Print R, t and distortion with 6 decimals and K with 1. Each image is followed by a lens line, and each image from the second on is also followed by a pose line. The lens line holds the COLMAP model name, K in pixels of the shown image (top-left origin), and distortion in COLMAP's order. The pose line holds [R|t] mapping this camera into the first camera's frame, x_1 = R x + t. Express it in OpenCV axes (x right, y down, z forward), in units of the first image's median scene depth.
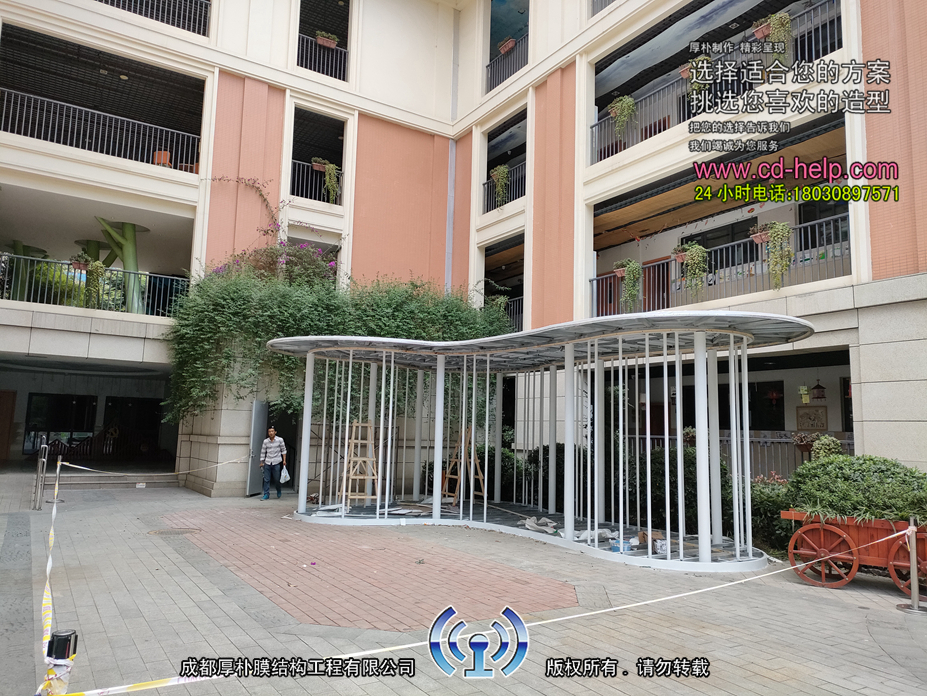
lens RADIAL K [[678.0, 0, 464.0], [0, 678.0, 343.4], [0, 0, 1]] dist [0.066955, -0.054230]
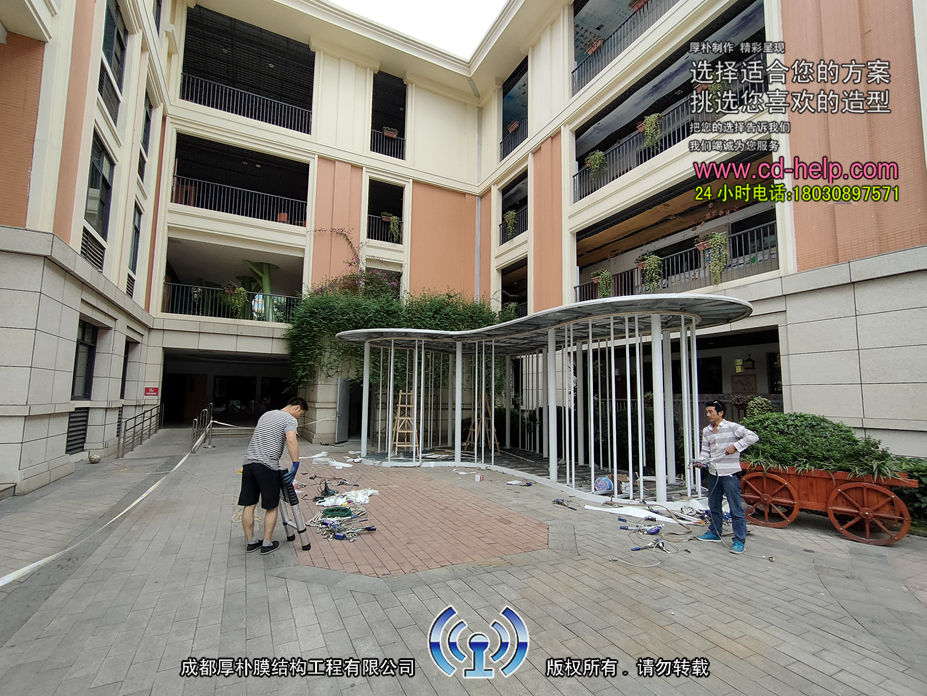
lens RADIAL K [[432.2, 0, 461.0], [0, 432.2, 353.2], [0, 0, 1]] dist [0.003974, 0.000283]
pose [[0.995224, -0.021521, -0.095219, 0.037574], [0.024069, 0.999380, 0.025698, 0.013120], [0.094606, -0.027867, 0.995125, 0.103953]]
